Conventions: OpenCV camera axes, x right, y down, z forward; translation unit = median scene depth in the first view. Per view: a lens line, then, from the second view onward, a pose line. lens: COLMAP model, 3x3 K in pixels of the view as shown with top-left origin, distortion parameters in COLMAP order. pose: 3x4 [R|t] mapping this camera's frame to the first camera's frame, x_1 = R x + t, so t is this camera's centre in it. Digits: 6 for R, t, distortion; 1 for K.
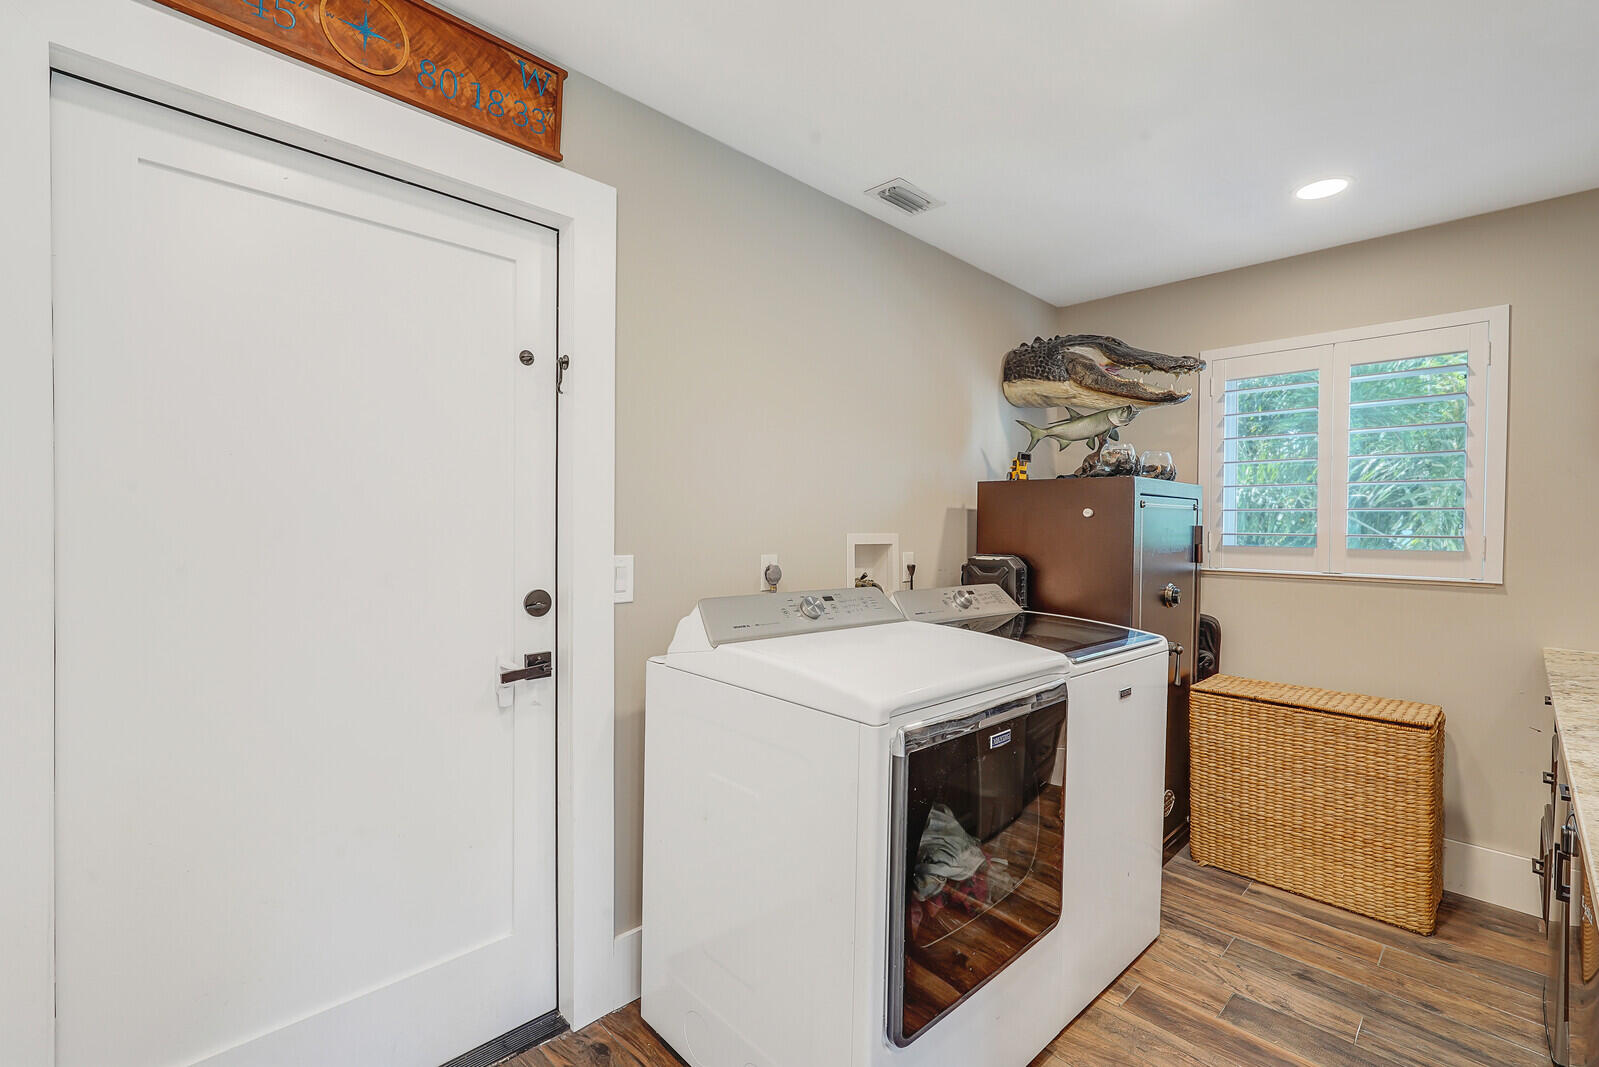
lens RADIAL K [[711.0, 0, 806.5], [0, 711.0, 537.3], [0, 0, 1]] dist [-0.011837, 0.006227]
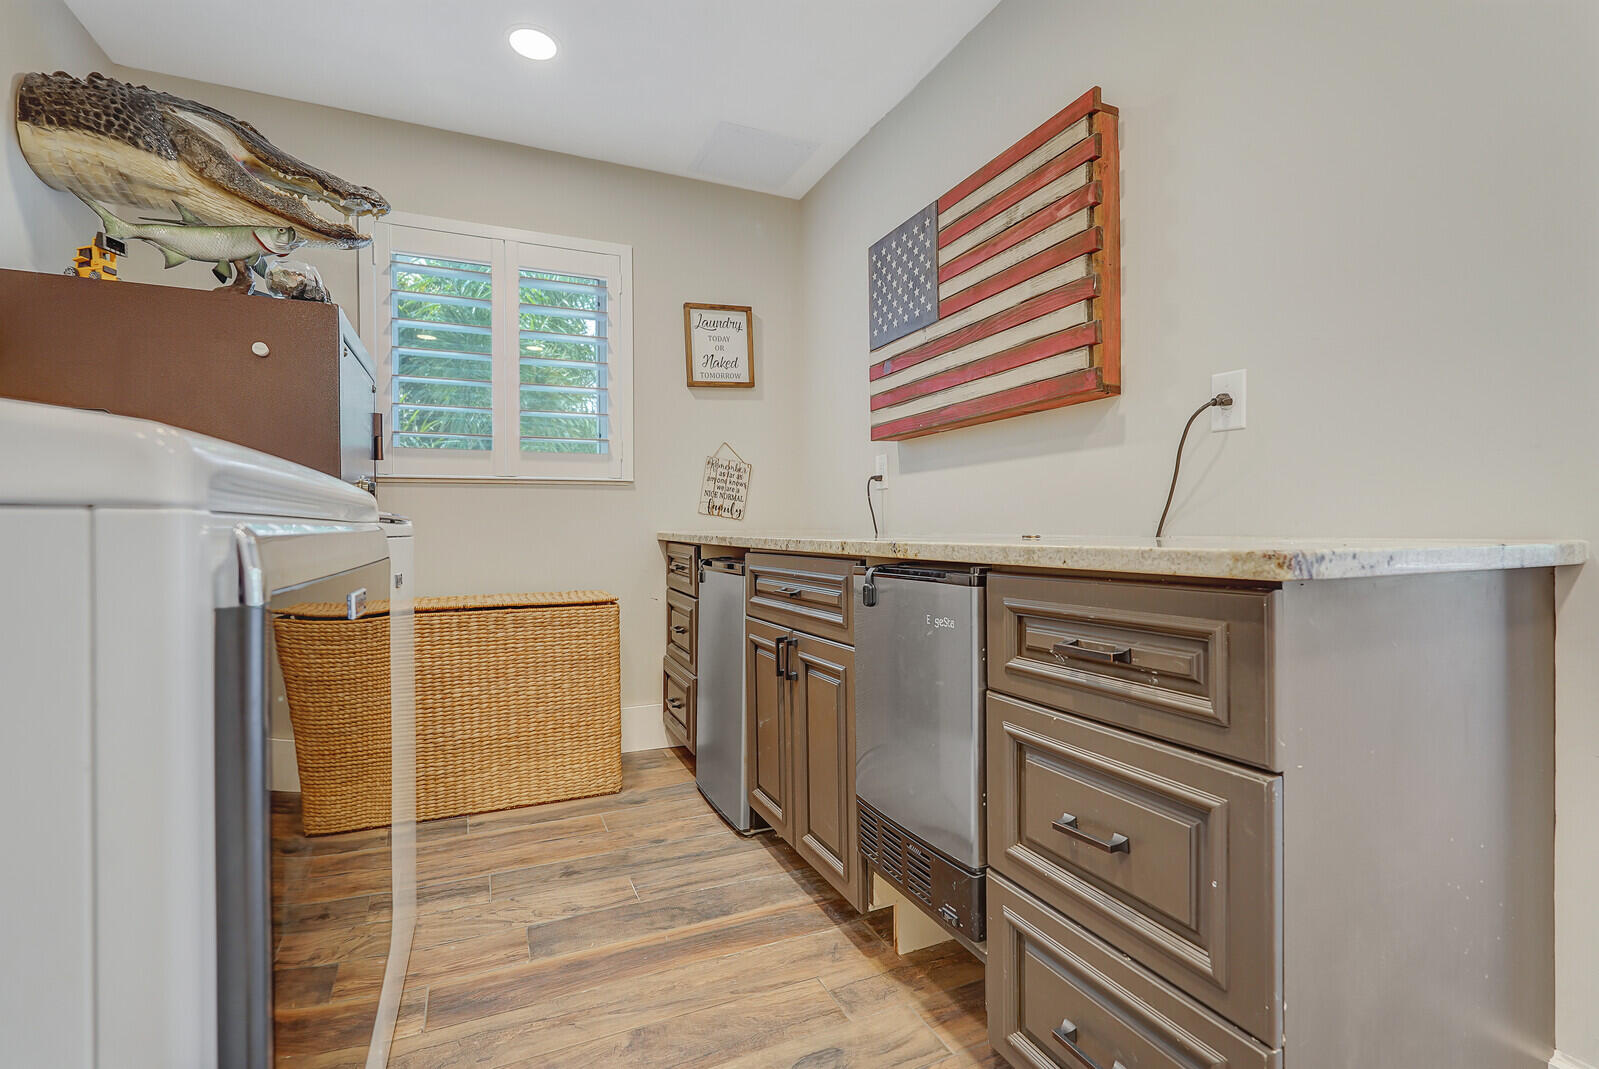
lens RADIAL K [[711.0, 0, 791.7], [0, 711.0, 536.1], [0, 0, 1]] dist [-0.011837, 0.006227]
pose [[0.346116, -0.023826, 0.937889, -0.050421], [0.029494, 0.999460, 0.014505, 0.149832], [-0.937728, 0.022642, 0.346632, 0.338347]]
